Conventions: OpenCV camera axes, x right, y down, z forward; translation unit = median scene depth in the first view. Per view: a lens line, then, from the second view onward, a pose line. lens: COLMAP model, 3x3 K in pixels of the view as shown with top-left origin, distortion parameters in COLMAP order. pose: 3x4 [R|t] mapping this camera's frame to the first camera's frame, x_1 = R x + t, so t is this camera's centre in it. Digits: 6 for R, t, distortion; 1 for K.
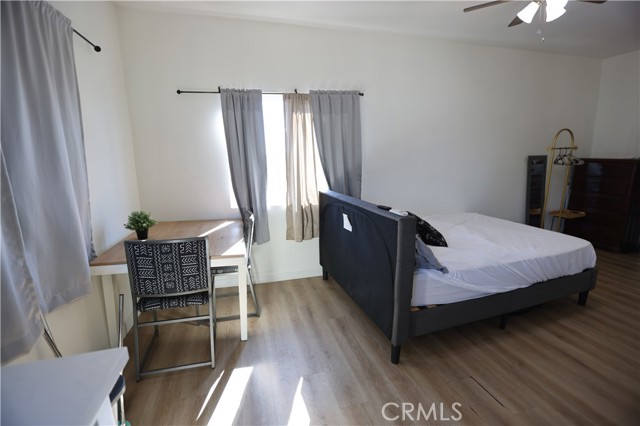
lens RADIAL K [[290.4, 0, 318.2], [0, 290.4, 211.5], [0, 0, 1]] dist [-0.034274, 0.006395]
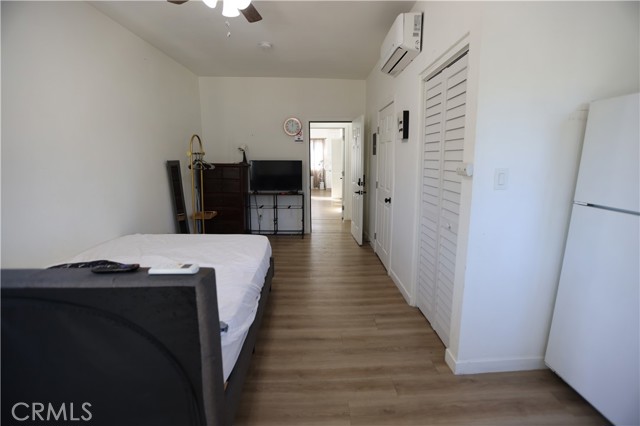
lens RADIAL K [[290.4, 0, 323.0], [0, 290.4, 212.6], [0, 0, 1]] dist [-0.034274, 0.006395]
pose [[0.229328, -0.152875, 0.961269, -0.114293], [0.167078, 0.979113, 0.115853, -0.094779], [-0.958902, 0.134038, 0.250081, 0.531303]]
